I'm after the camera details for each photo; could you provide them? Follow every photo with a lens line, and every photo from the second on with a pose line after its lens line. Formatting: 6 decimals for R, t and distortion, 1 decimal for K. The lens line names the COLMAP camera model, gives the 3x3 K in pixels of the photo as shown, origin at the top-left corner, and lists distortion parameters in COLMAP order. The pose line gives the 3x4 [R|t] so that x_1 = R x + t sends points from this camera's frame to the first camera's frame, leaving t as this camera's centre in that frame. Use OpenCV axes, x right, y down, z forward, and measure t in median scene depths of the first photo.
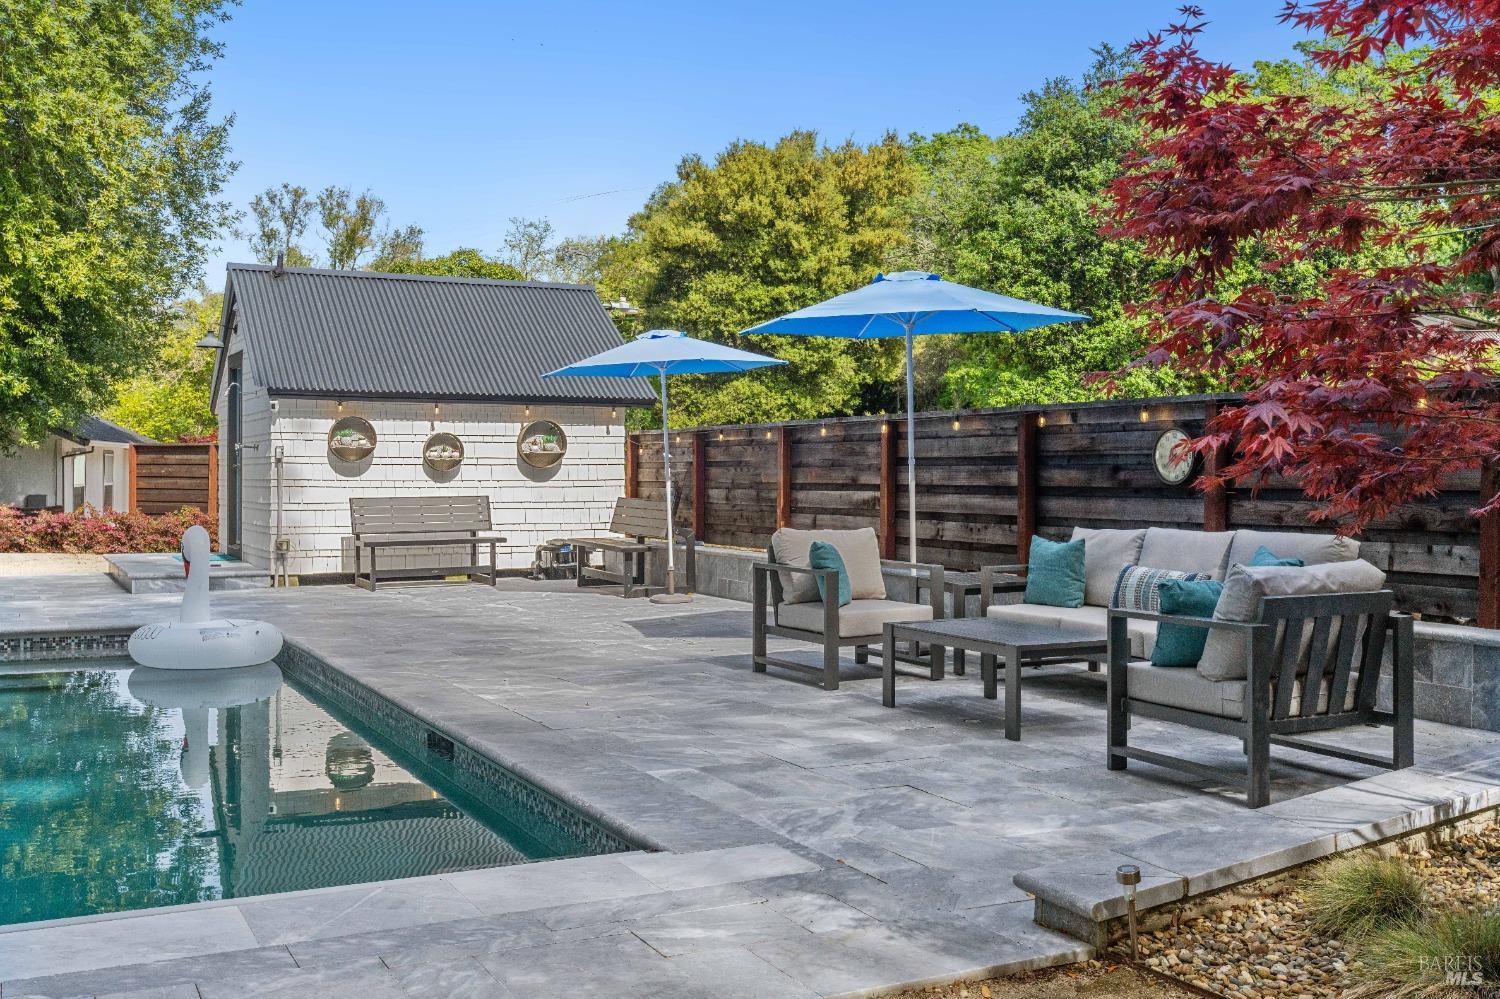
lens RADIAL K [[1499.6, 0, 742.6], [0, 1499.6, 500.9], [0, 0, 1]] dist [0.023428, 0.000000]
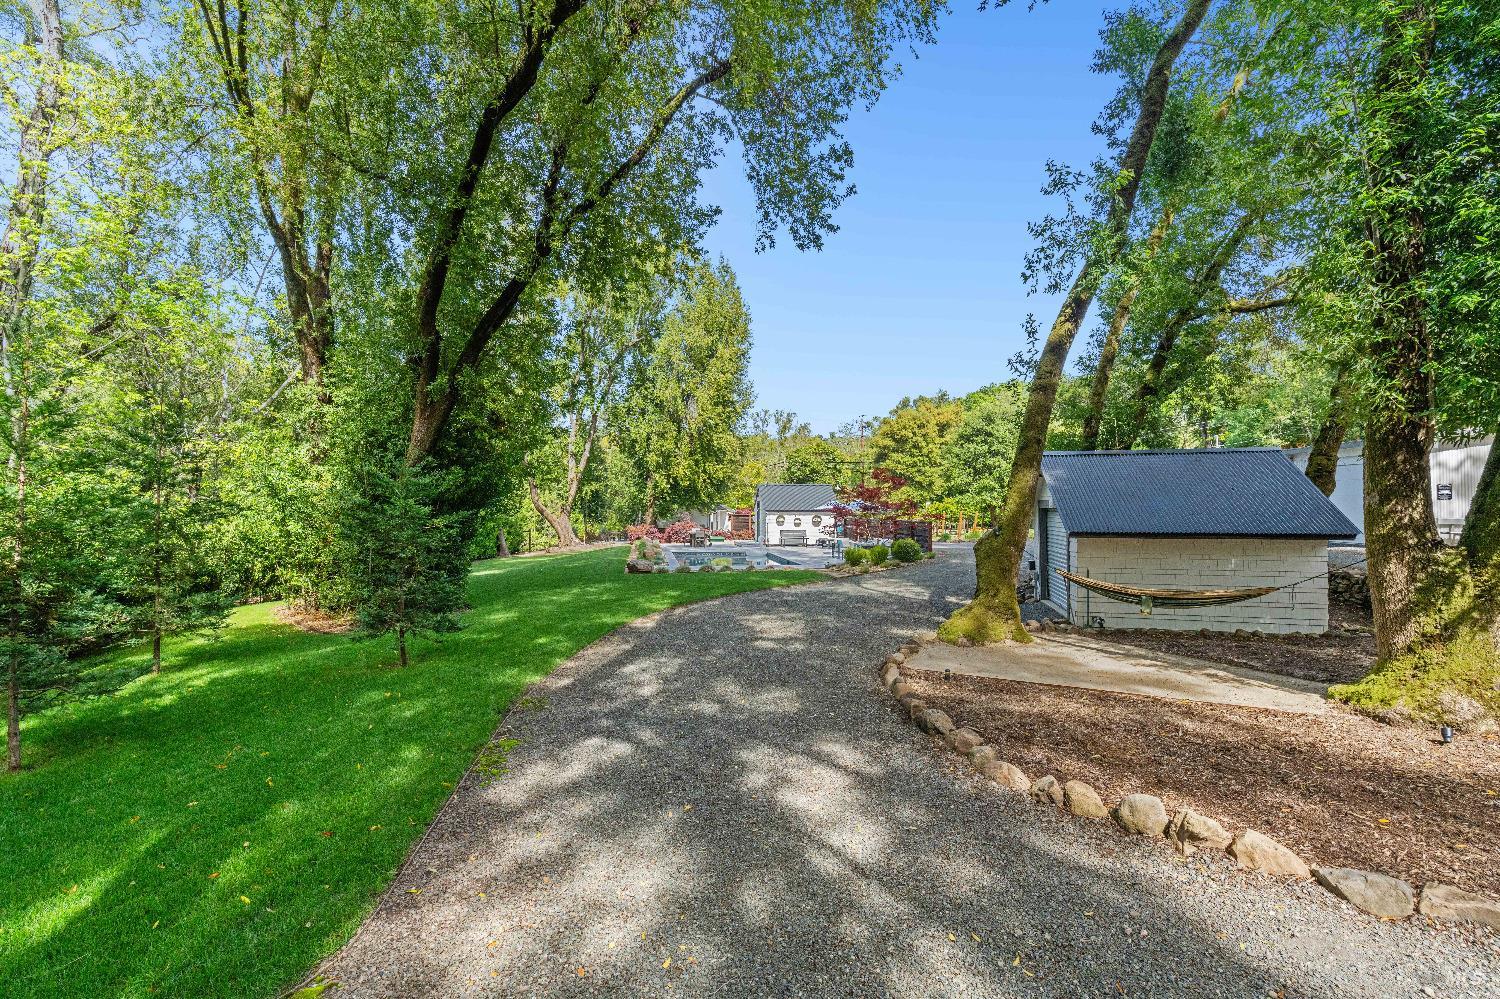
lens RADIAL K [[689.2, 0, 742.0], [0, 689.2, 498.0], [0, 0, 1]] dist [-0.003132, 0.000839]
pose [[0.949318, -0.007438, -0.314230, 0.359572], [-0.001862, 0.999569, -0.029285, -0.041770], [0.314312, 0.028386, 0.948895, -1.296894]]
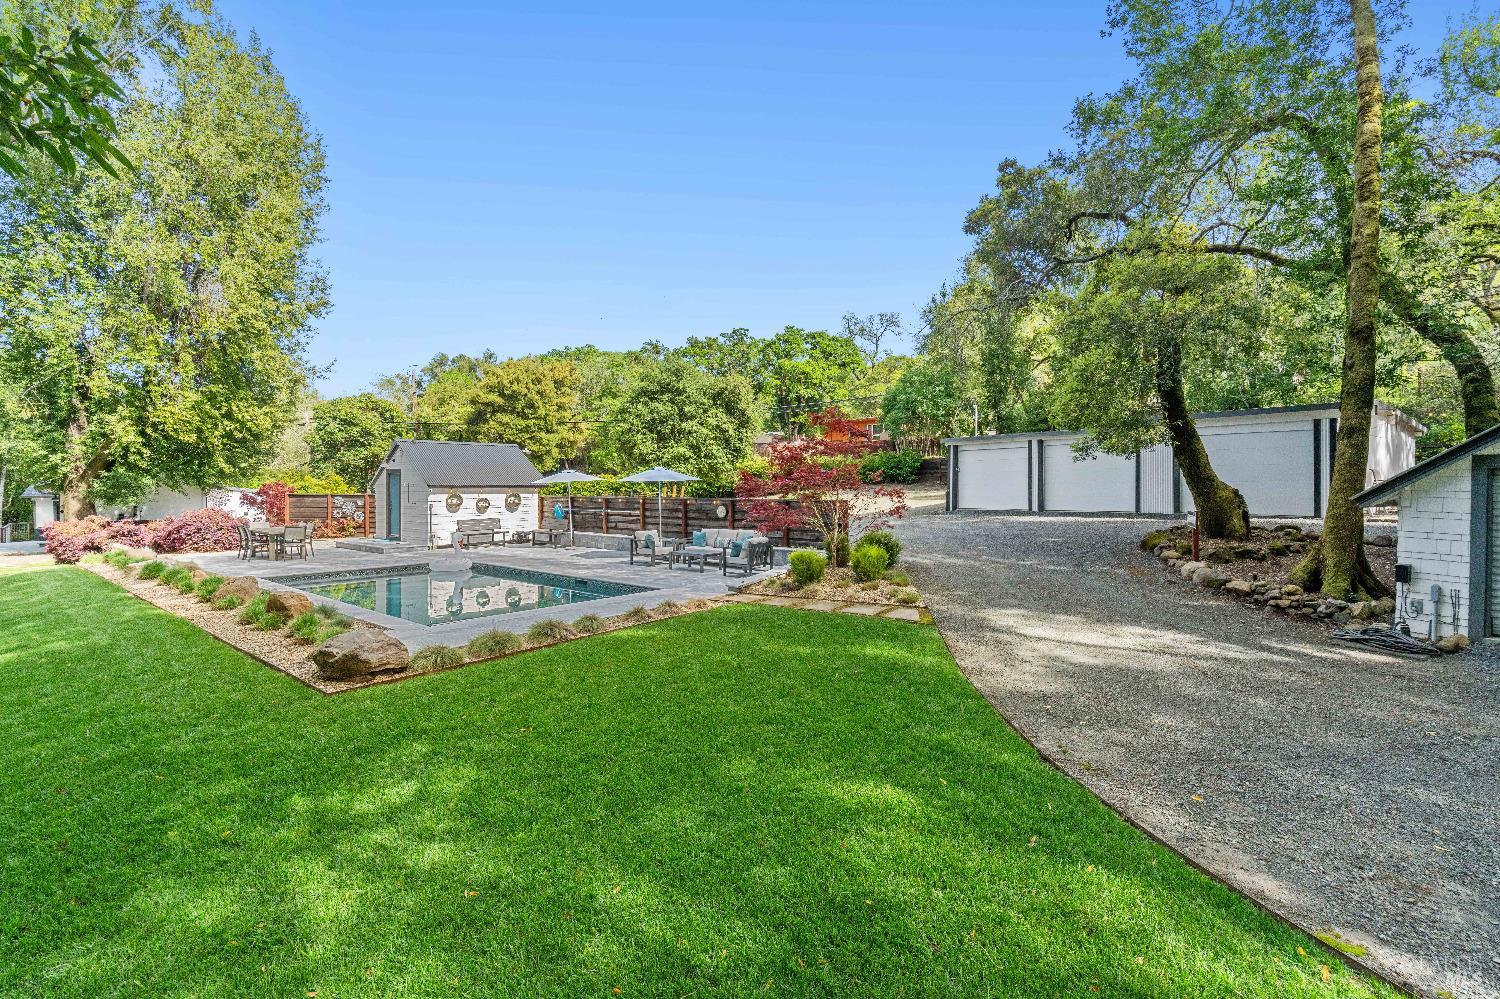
lens RADIAL K [[689.2, 0, 755.0], [0, 689.2, 496.3], [0, 0, 1]] dist [-0.003132, 0.000839]
pose [[0.915759, -0.010683, 0.401585, -0.247611], [0.010542, 0.999941, 0.002560, -0.044663], [-0.401589, 0.001889, 0.915818, -0.510479]]
